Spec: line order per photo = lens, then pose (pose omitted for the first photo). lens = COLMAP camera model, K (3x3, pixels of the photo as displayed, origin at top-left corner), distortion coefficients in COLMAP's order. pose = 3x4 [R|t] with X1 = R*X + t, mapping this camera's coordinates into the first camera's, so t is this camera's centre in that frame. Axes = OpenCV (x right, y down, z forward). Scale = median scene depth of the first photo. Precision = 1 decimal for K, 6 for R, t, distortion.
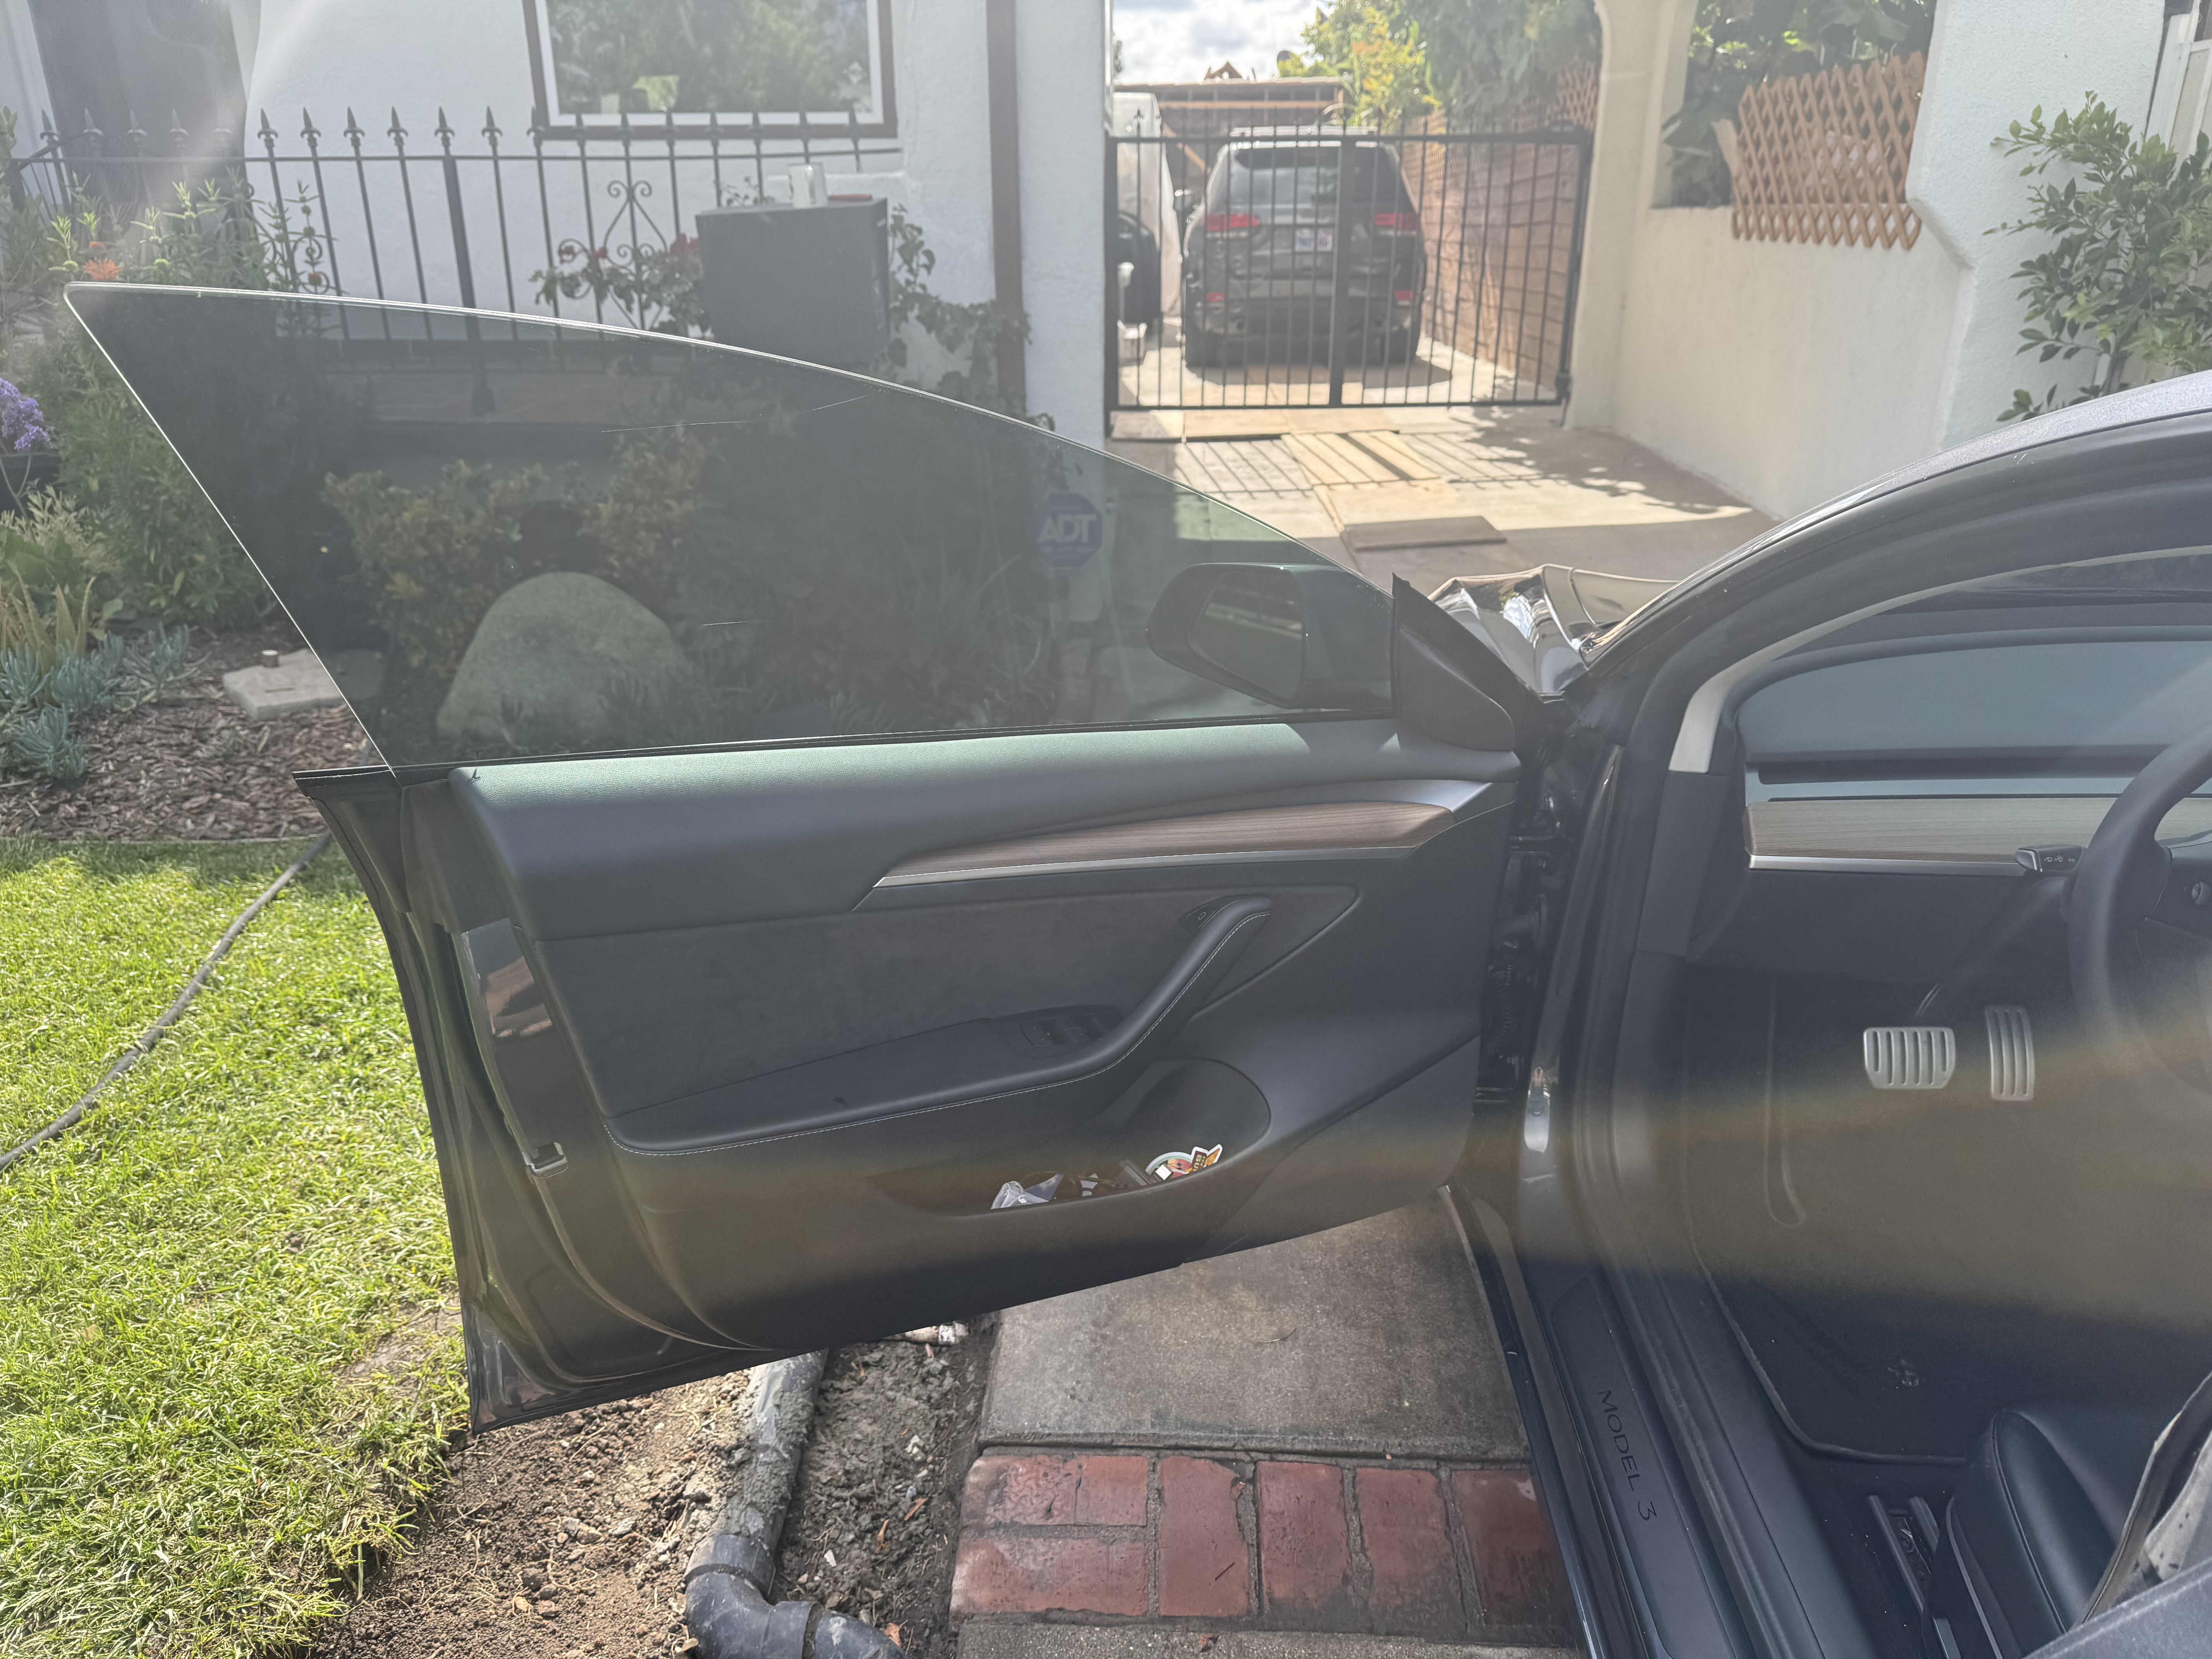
lens RADIAL K [[1527.5, 0, 1106.0], [0, 1527.5, 829.5], [0, 0, 1]] dist [-0.012984, 0.003918]
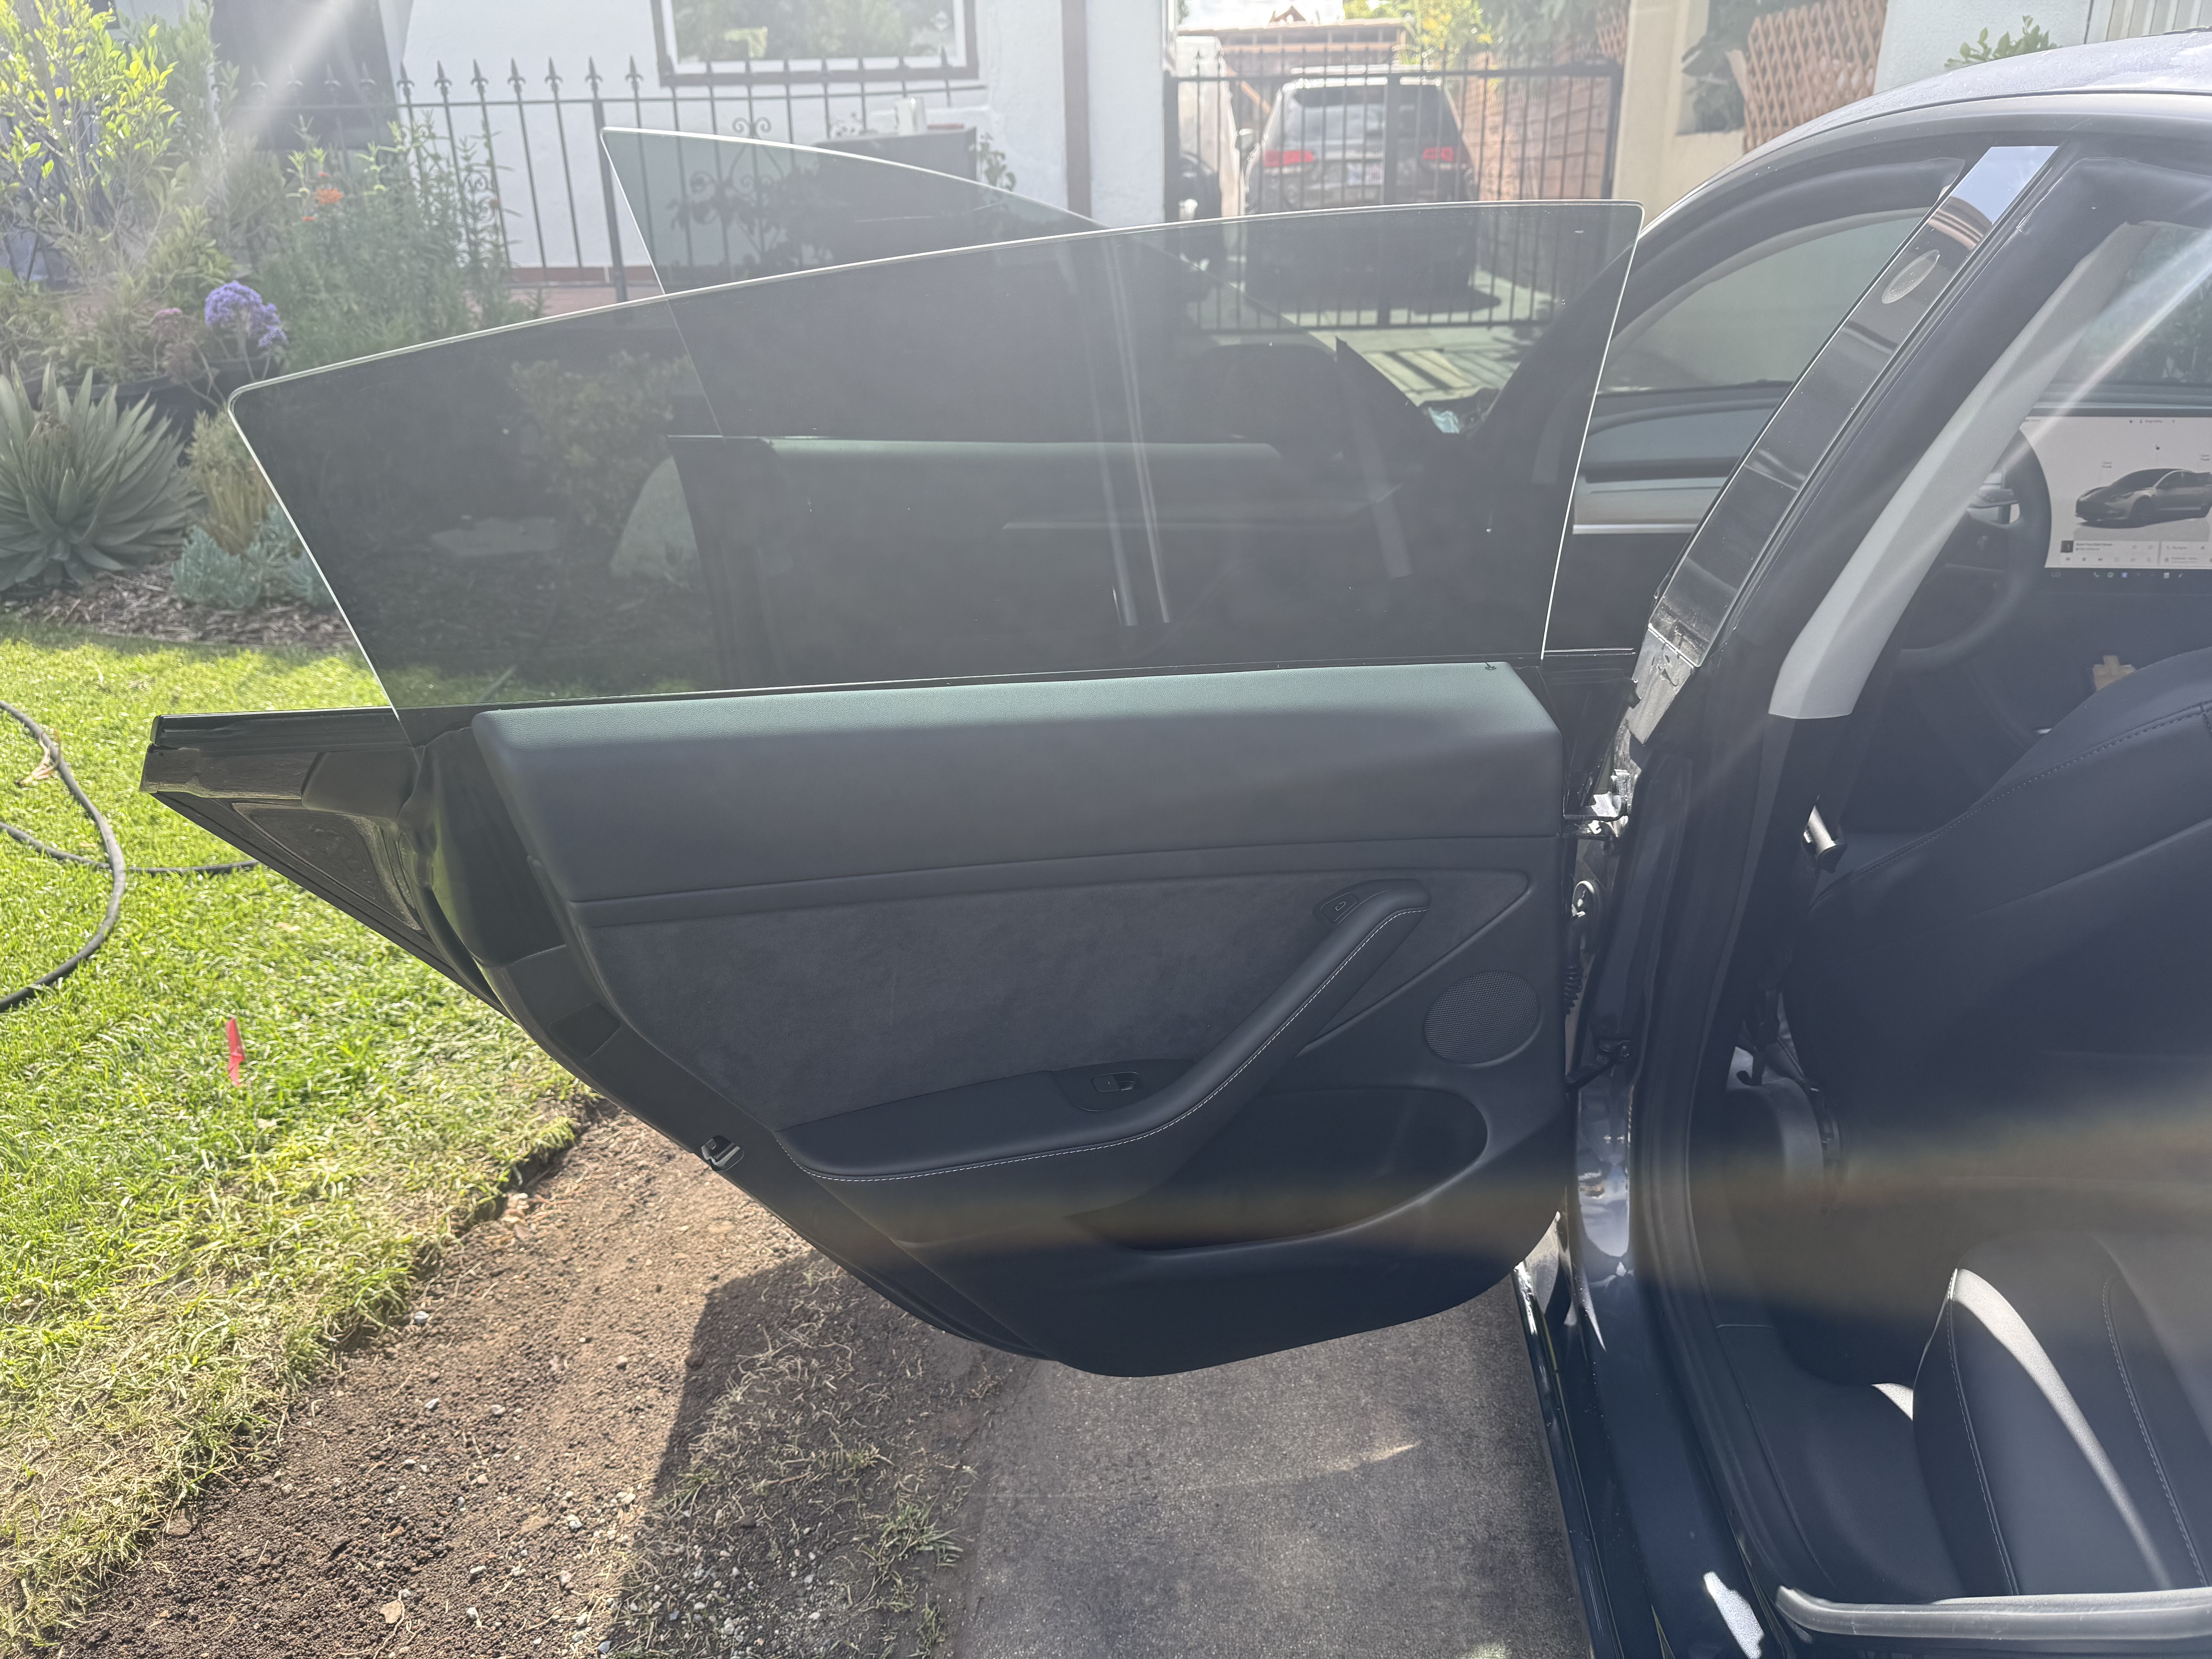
lens RADIAL K [[1588.5, 0, 1147.2], [0, 1588.5, 828.8], [0, 0, 1]] dist [0.002282, -0.009829]
pose [[0.999753, -0.008204, -0.020664, 0.007674], [0.008417, 0.999912, 0.010246, 0.087631], [0.020578, -0.010417, 0.999734, -0.174133]]
